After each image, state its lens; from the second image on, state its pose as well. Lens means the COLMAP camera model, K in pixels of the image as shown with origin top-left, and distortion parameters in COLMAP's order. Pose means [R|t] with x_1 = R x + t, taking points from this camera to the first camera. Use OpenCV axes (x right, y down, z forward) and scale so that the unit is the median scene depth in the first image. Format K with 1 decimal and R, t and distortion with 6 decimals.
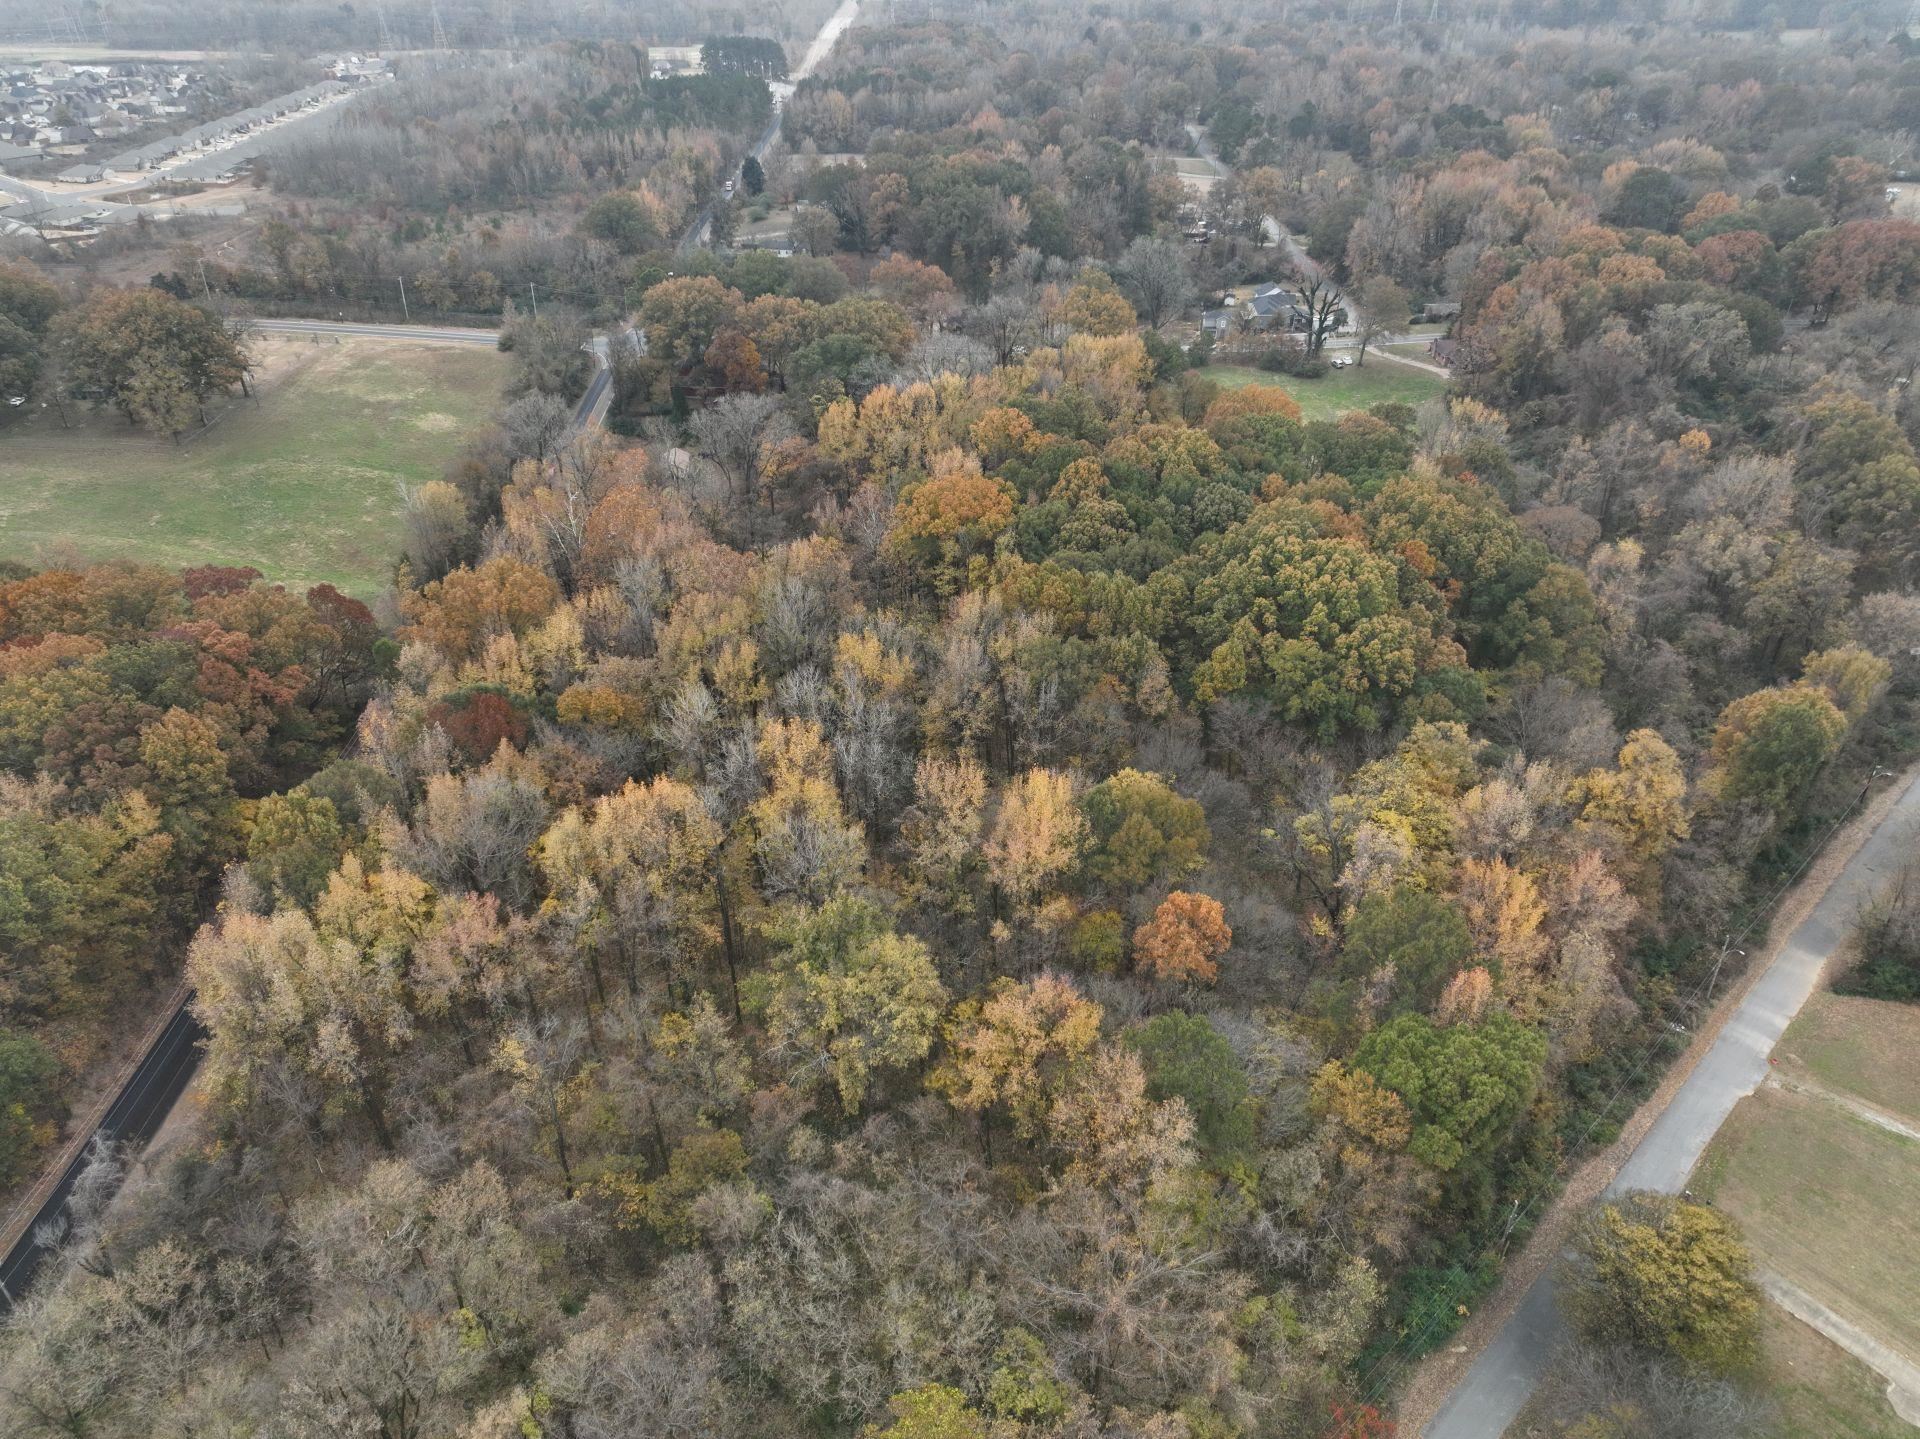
lens RADIAL K [[1346.2, 0, 958.7], [0, 1346.2, 723.6], [0, 0, 1]] dist [-0.004938, 0.026527]
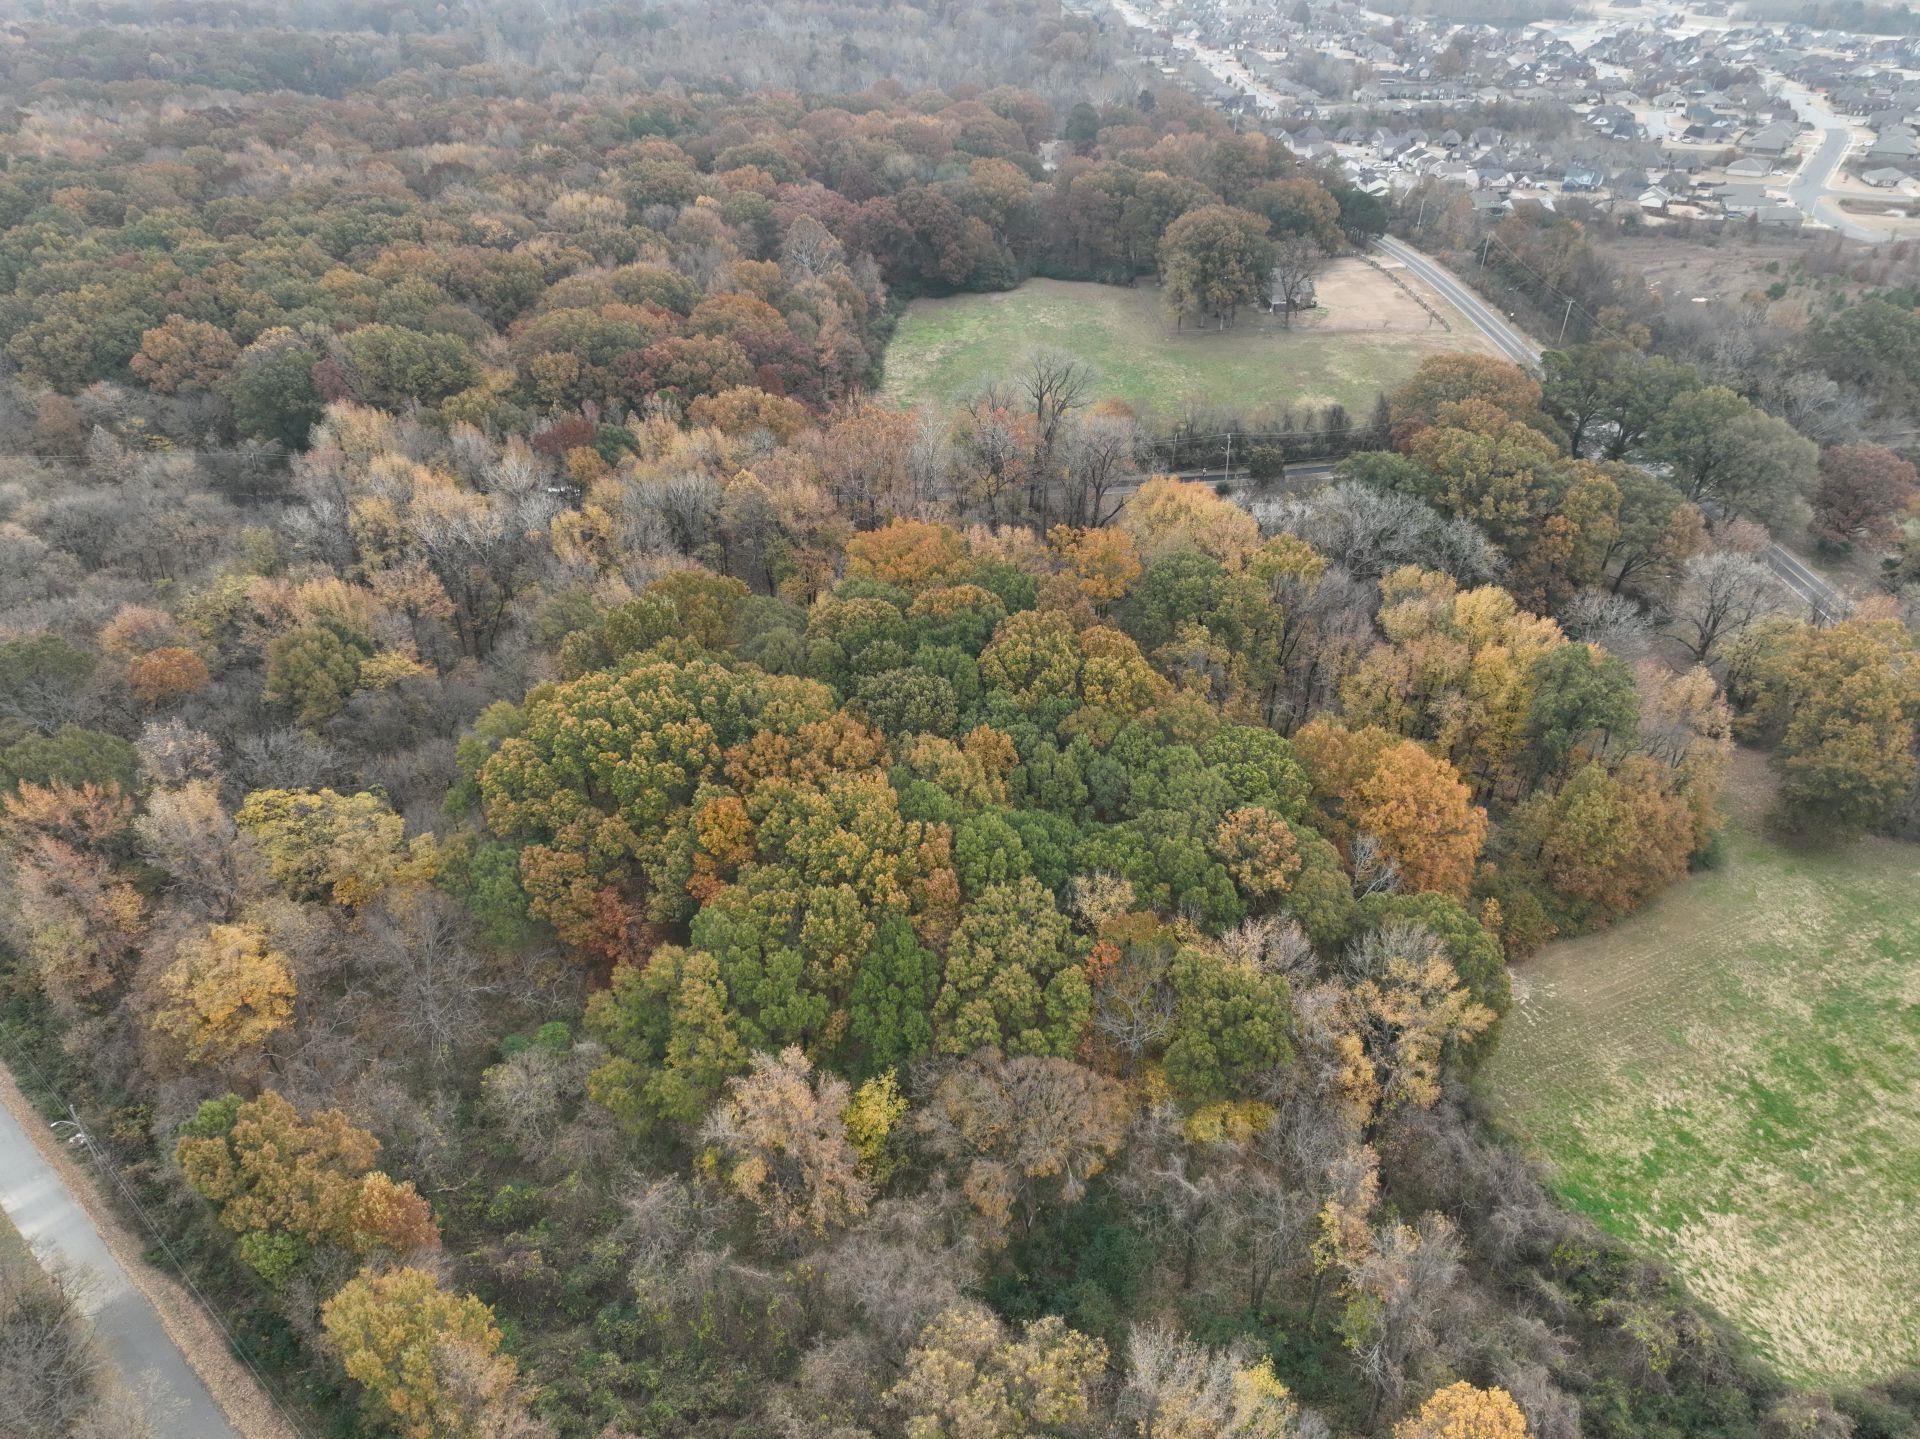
lens RADIAL K [[1346.2, 0, 962.4], [0, 1346.2, 719.3], [0, 0, 1]] dist [-0.004938, 0.026527]
pose [[0.072919, 0.542953, -0.836591, 0.628172], [-0.536957, 0.728246, 0.425834, -0.367934], [0.840452, 0.418162, 0.344645, 0.561018]]
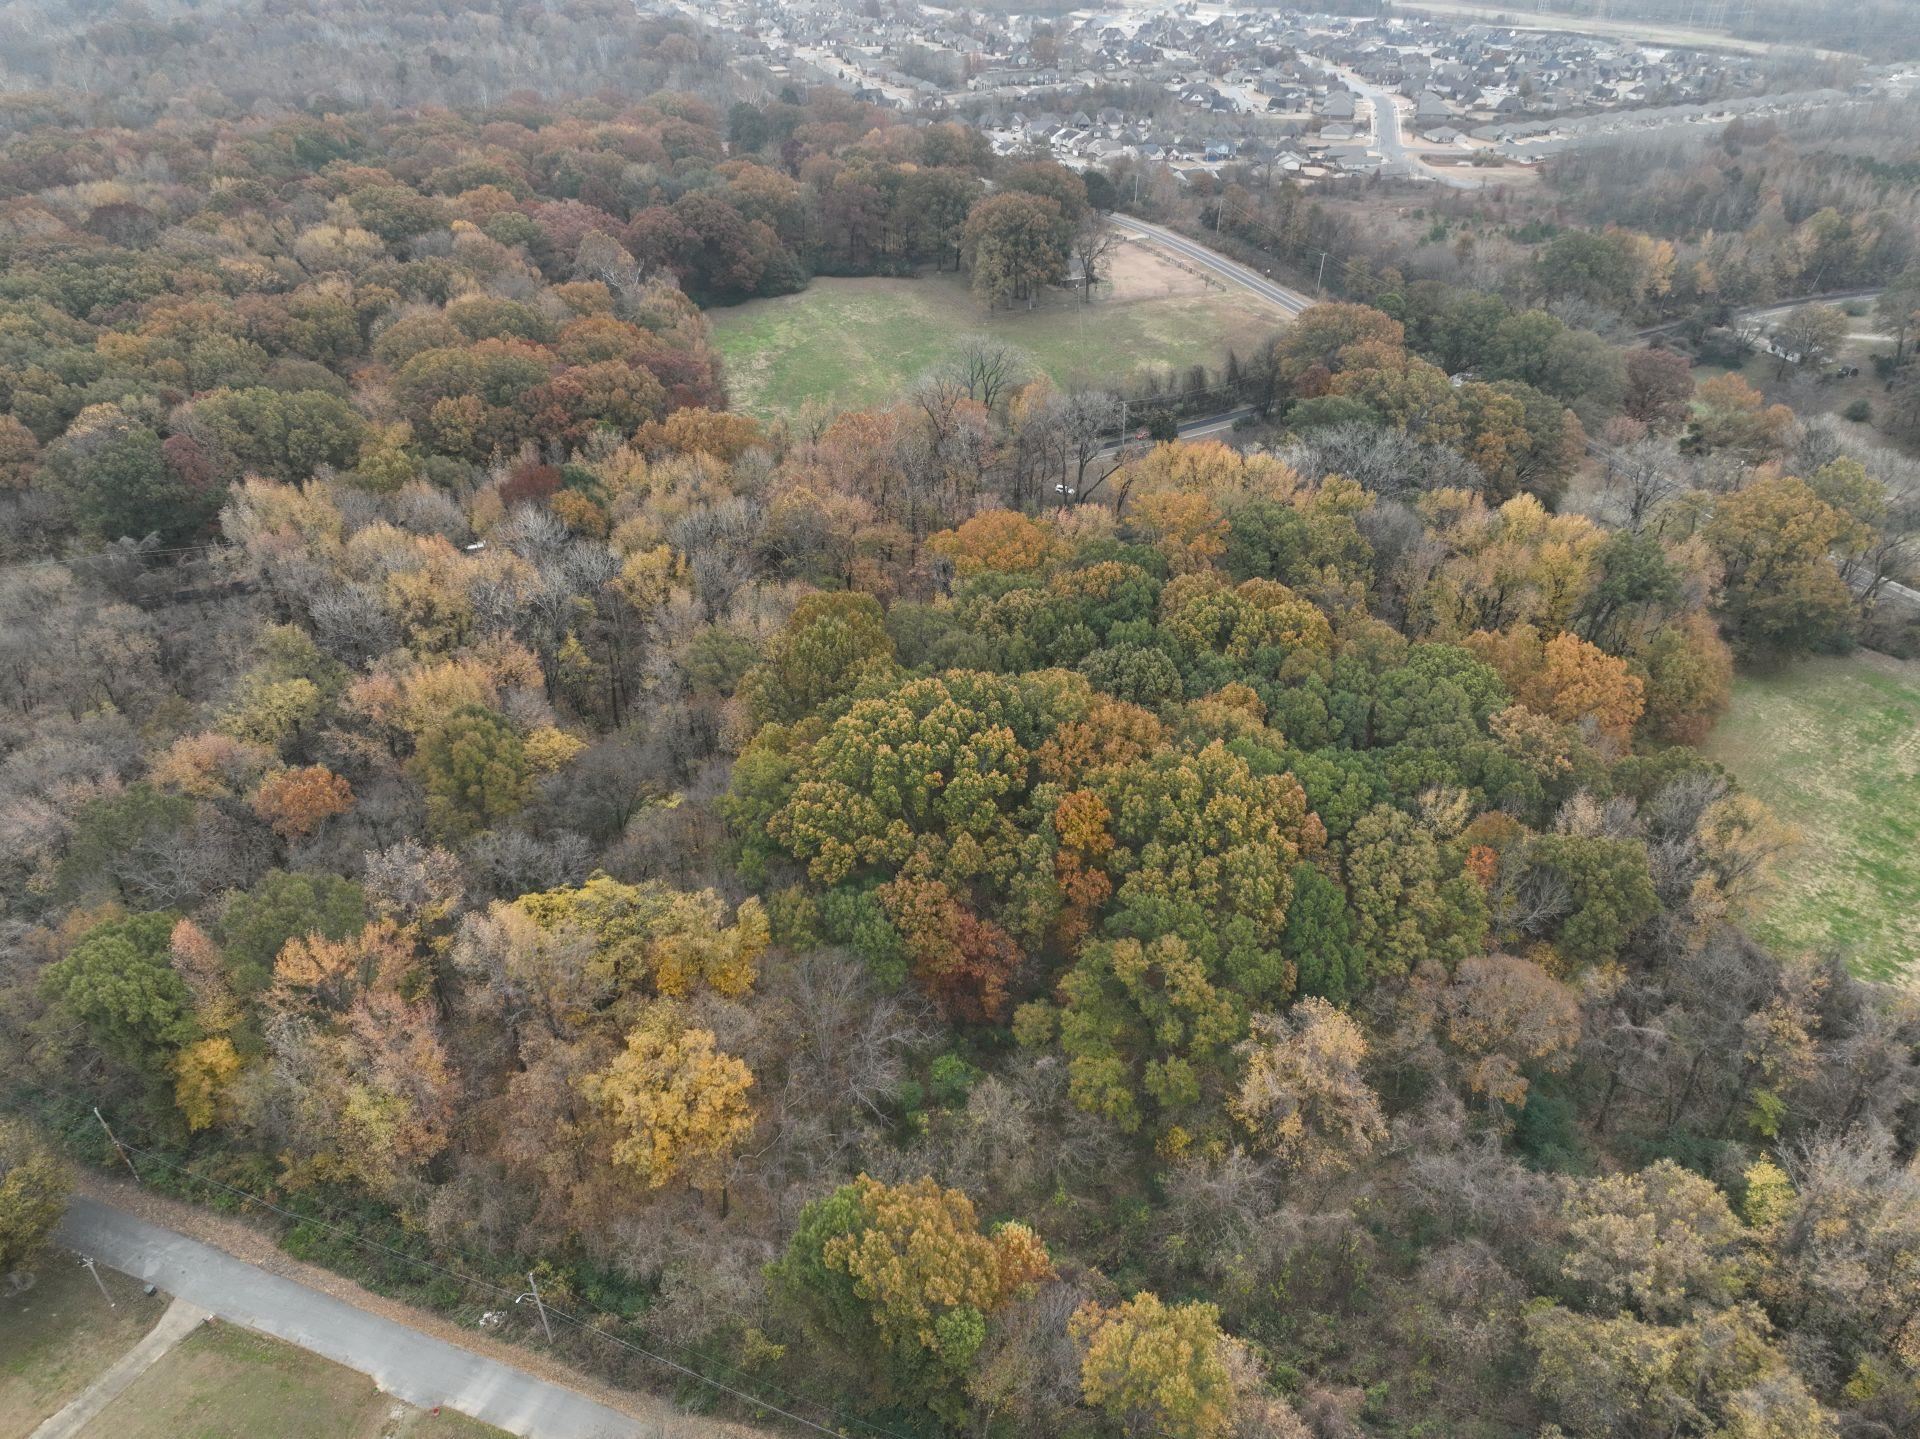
lens RADIAL K [[1346.2, 0, 961.3], [0, 1346.2, 718.0], [0, 0, 1]] dist [-0.004938, 0.026527]
pose [[0.408231, 0.497326, -0.765516, 0.572061], [-0.494778, 0.825260, 0.272287, -0.225586], [0.767165, 0.267605, 0.582963, 0.340724]]
